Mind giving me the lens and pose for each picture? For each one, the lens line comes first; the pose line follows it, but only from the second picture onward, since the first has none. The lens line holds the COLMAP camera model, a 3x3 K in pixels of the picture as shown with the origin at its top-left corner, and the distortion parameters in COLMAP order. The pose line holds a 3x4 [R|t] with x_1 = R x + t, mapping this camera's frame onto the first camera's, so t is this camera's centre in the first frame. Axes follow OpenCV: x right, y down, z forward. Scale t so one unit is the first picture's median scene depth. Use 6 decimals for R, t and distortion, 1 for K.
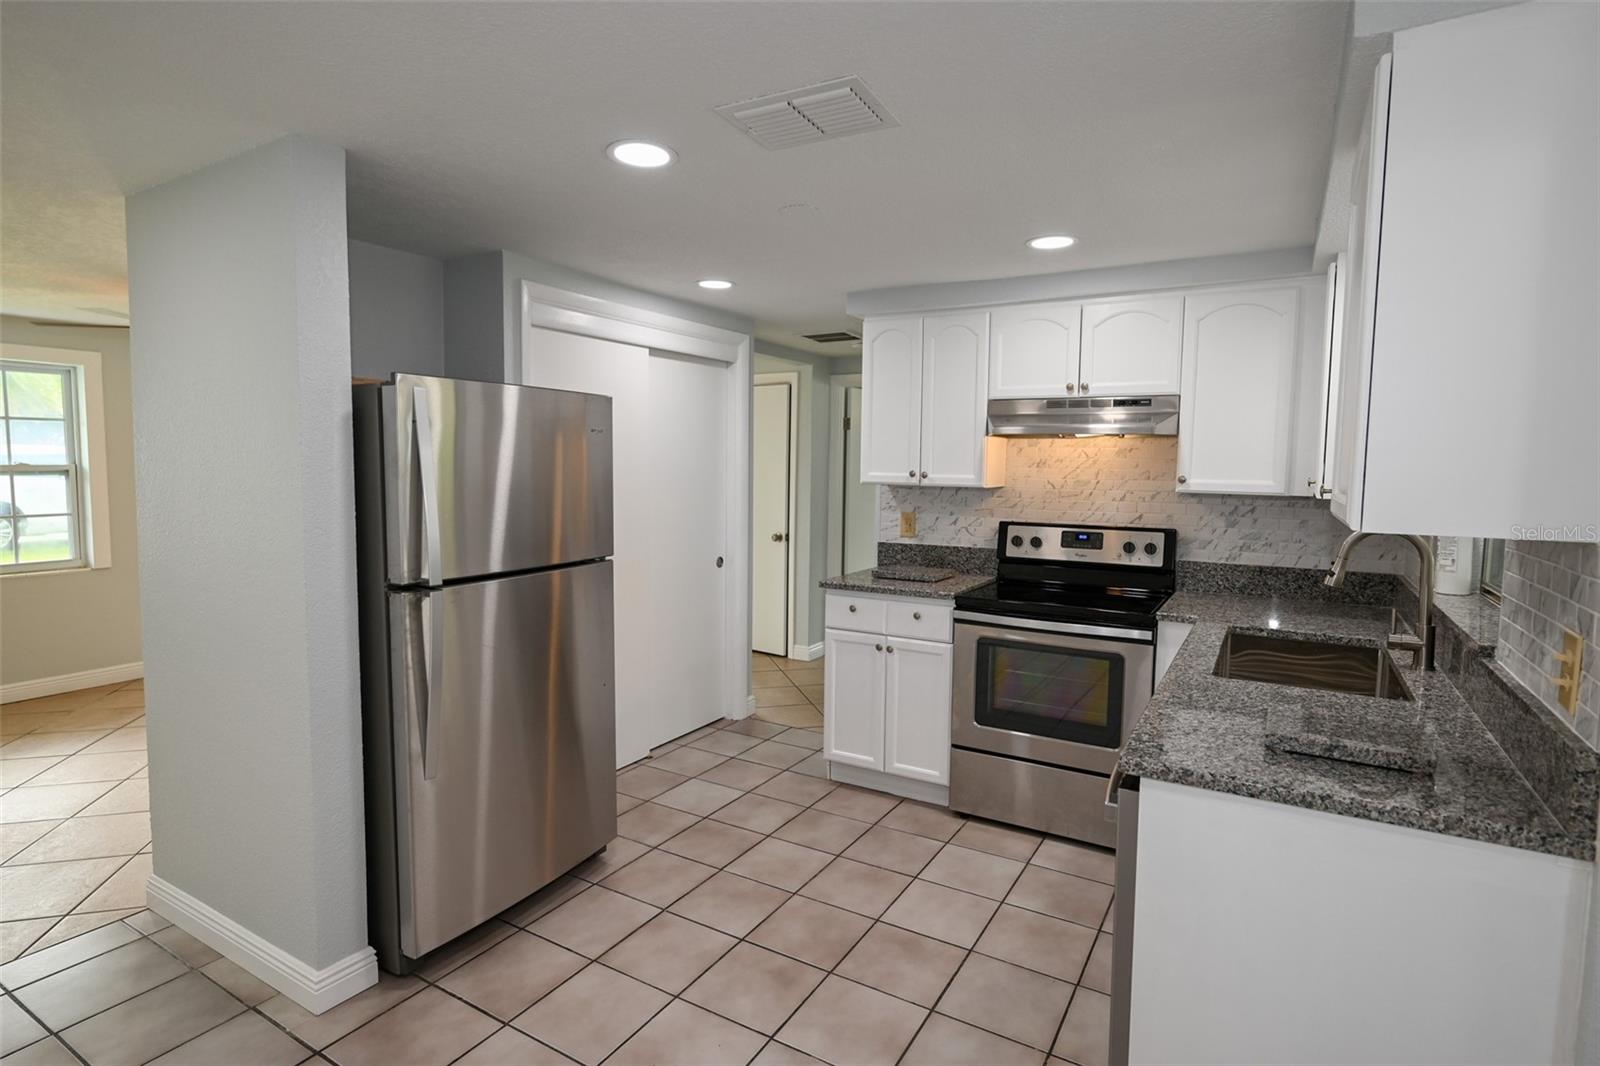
lens RADIAL K [[812.3, 0, 805.2], [0, 812.3, 525.3], [0, 0, 1]] dist [-0.001742, -0.000542]
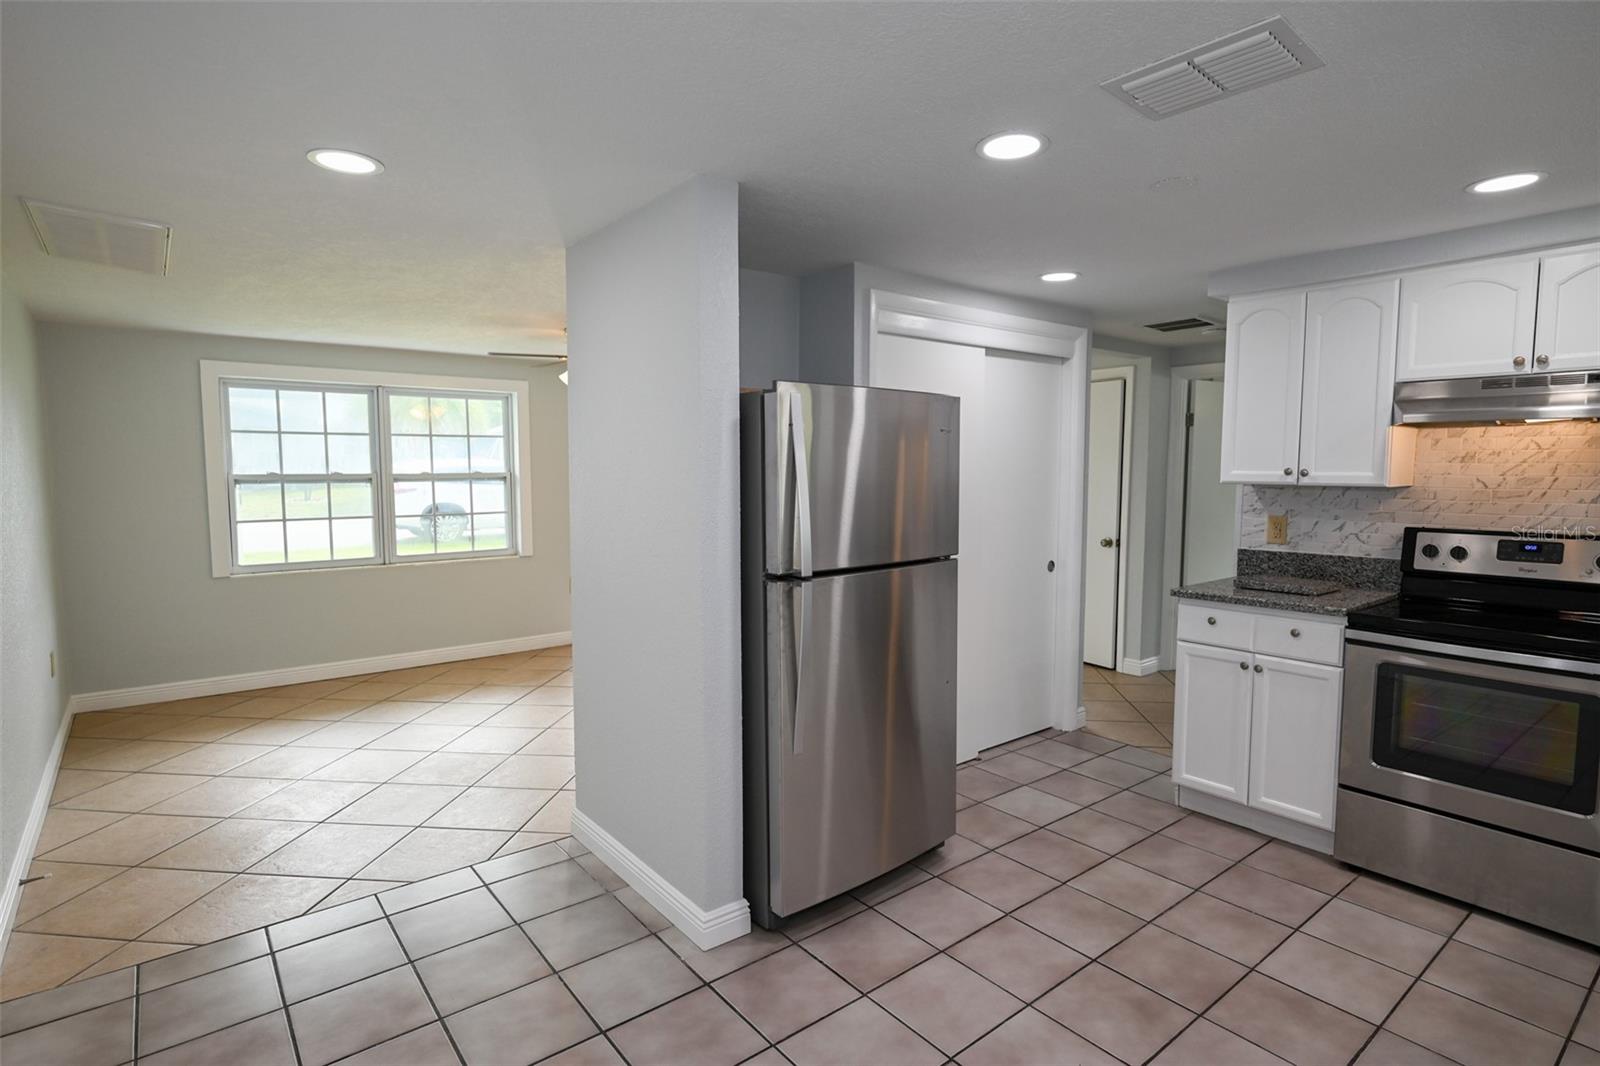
lens RADIAL K [[811.1, 0, 806.7], [0, 811.1, 534.8], [0, 0, 1]] dist [-0.001843, 0.000425]
pose [[0.934921, 0.016930, -0.354452, -0.047260], [-0.015233, 0.999855, 0.007576, 0.006827], [0.354529, -0.001683, 0.935044, -0.005634]]
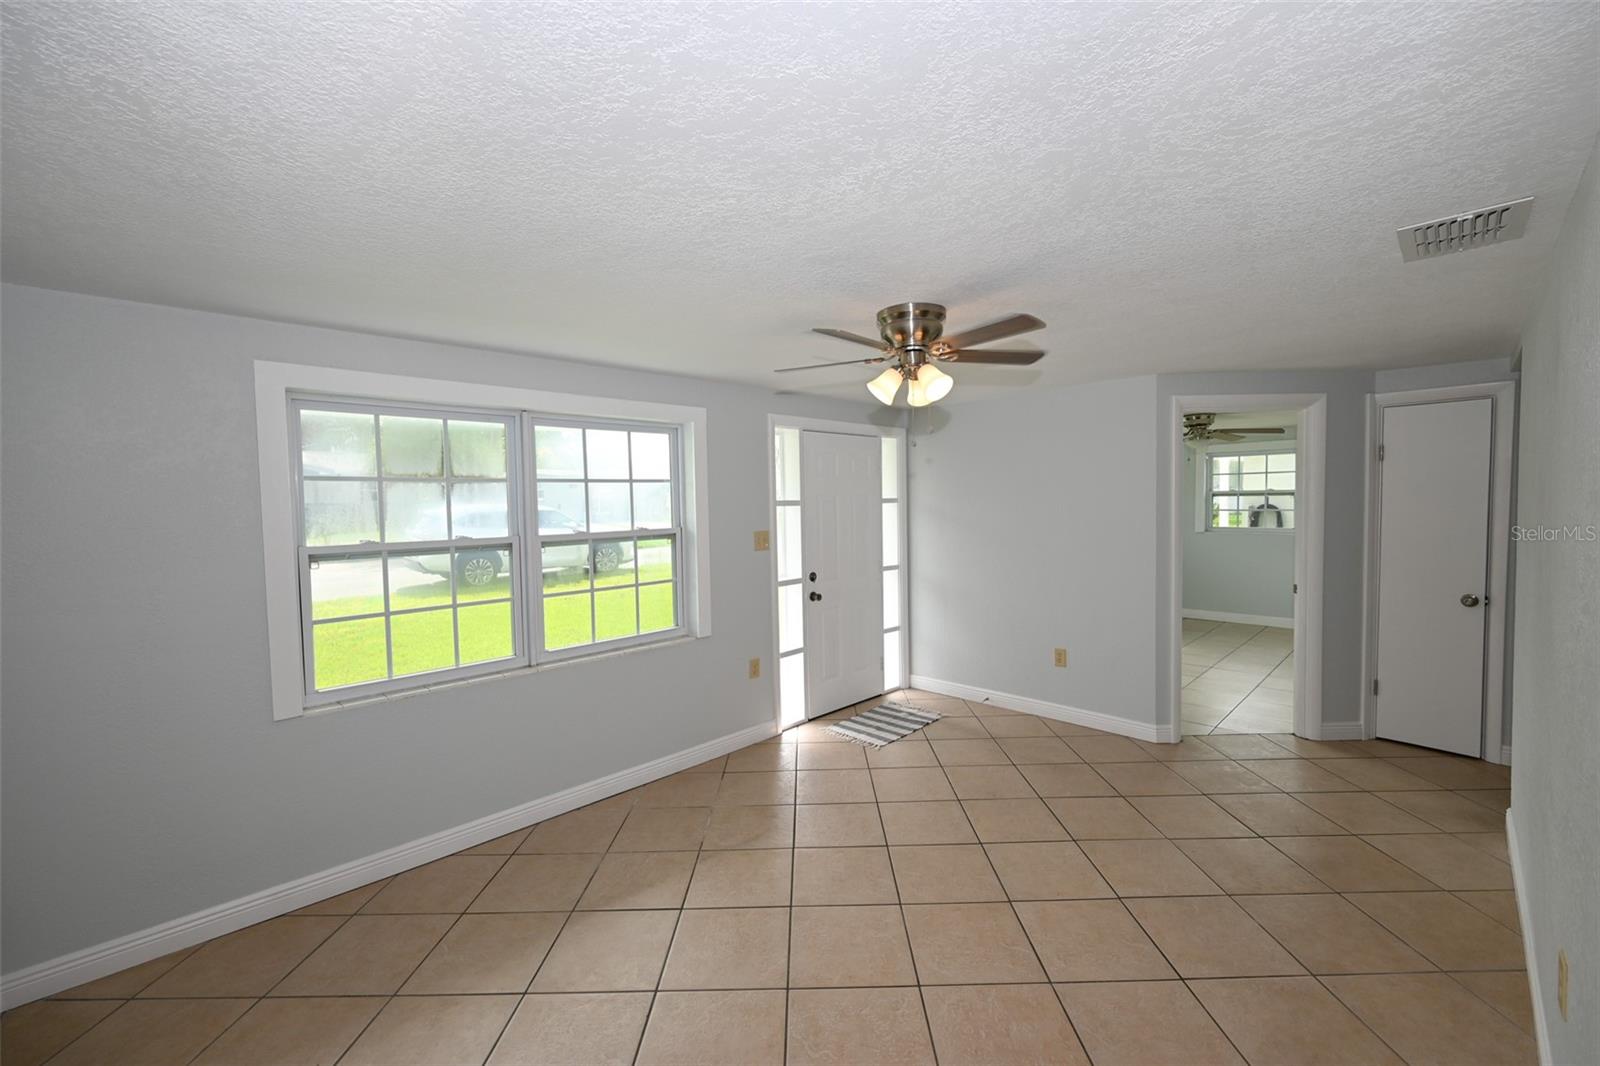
lens RADIAL K [[650.2, 0, 802.8], [0, 650.2, 533.6], [0, 0, 1]] dist [-0.000983, 0.000011]
pose [[0.966787, -0.018792, -0.254890, -0.855555], [0.011656, 0.999497, -0.029480, -0.066239], [0.255316, 0.025530, 0.966521, 0.457274]]
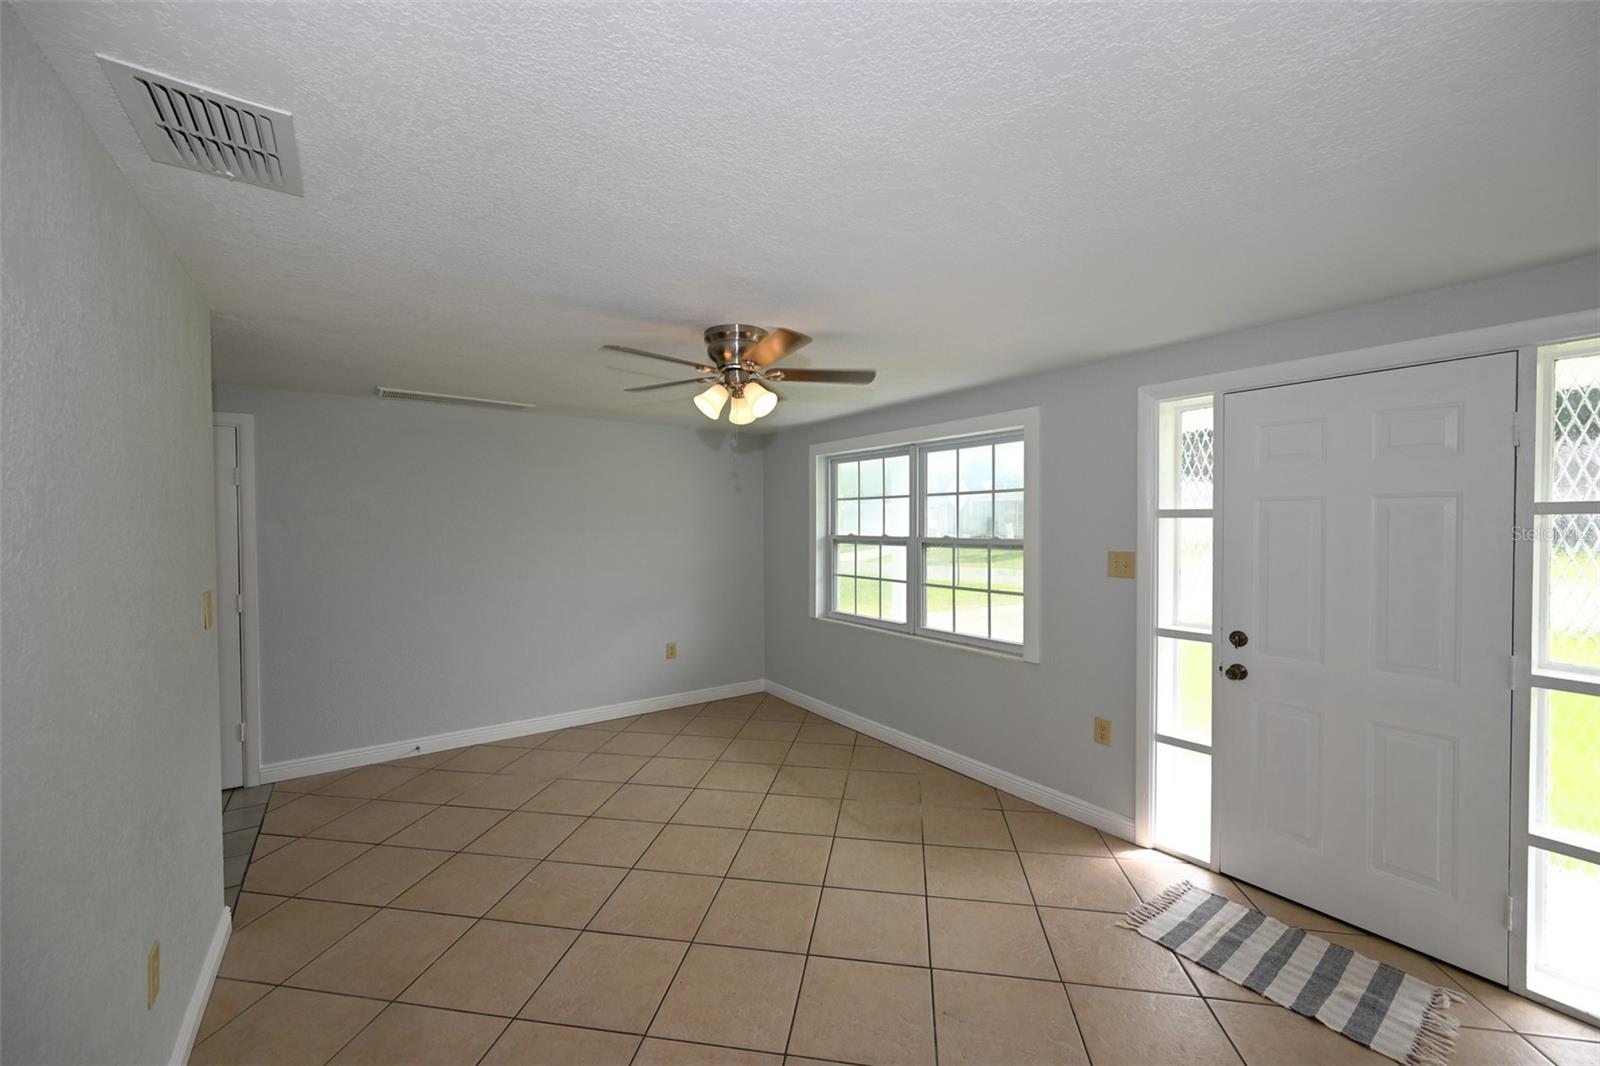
lens RADIAL K [[627.6, 0, 800.0], [0, 627.6, 533.0], [0, 0, 1]] dist [-0.000394, -0.000016]
pose [[-0.402462, 0.005822, -0.915418, -0.263361], [-0.072410, 0.996644, 0.038174, -0.135392], [0.912569, 0.081649, -0.400689, 1.575374]]
